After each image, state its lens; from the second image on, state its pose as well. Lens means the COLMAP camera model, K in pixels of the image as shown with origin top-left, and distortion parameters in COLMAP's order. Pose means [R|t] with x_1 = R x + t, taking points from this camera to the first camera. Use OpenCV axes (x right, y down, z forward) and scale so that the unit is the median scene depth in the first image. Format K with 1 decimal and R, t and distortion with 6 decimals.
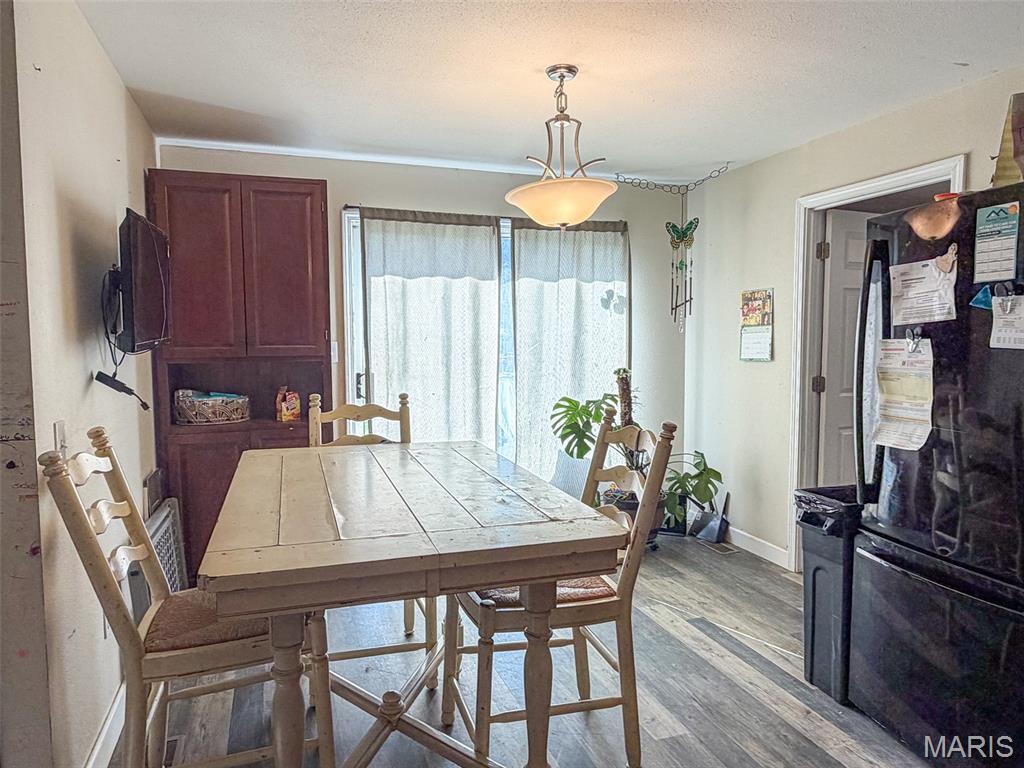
lens RADIAL K [[662.6, 0, 511.4], [0, 662.6, 386.4], [0, 0, 1]] dist [-0.004642, -0.000129]
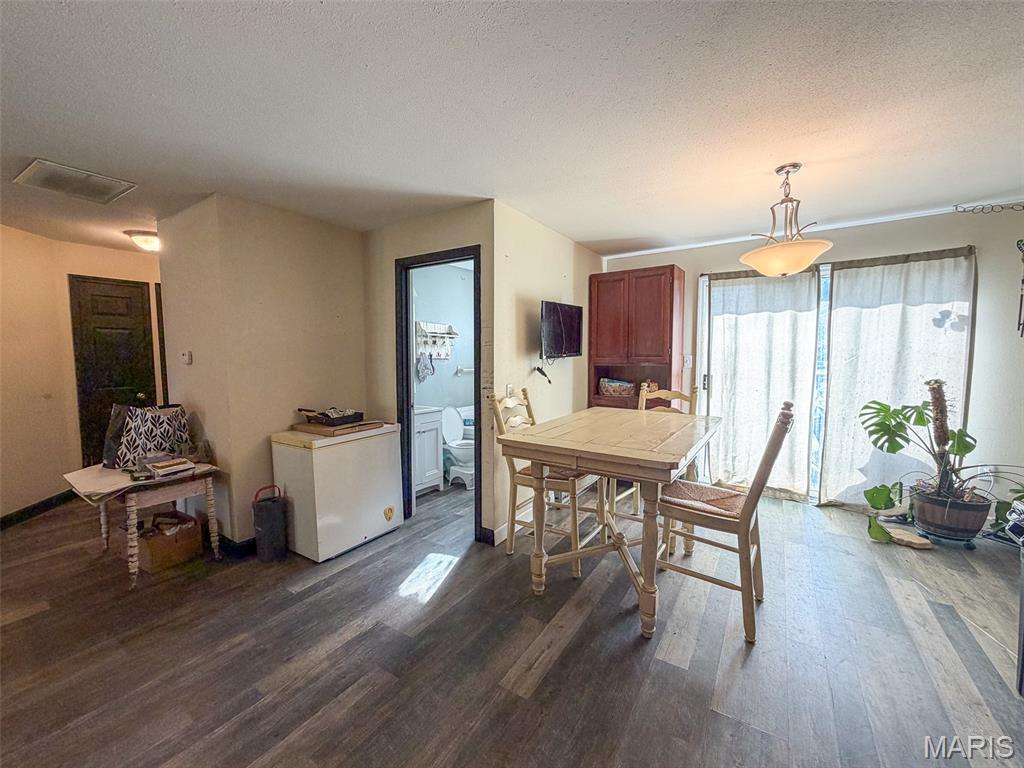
lens RADIAL K [[410.3, 0, 508.7], [0, 410.3, 385.4], [0, 0, 1]] dist [0.000166, -0.000071]
pose [[0.604113, 0.061654, -0.794510, 0.289495], [-0.057543, 0.997775, 0.033674, 0.000879], [0.794818, 0.025375, 0.606317, -0.009741]]
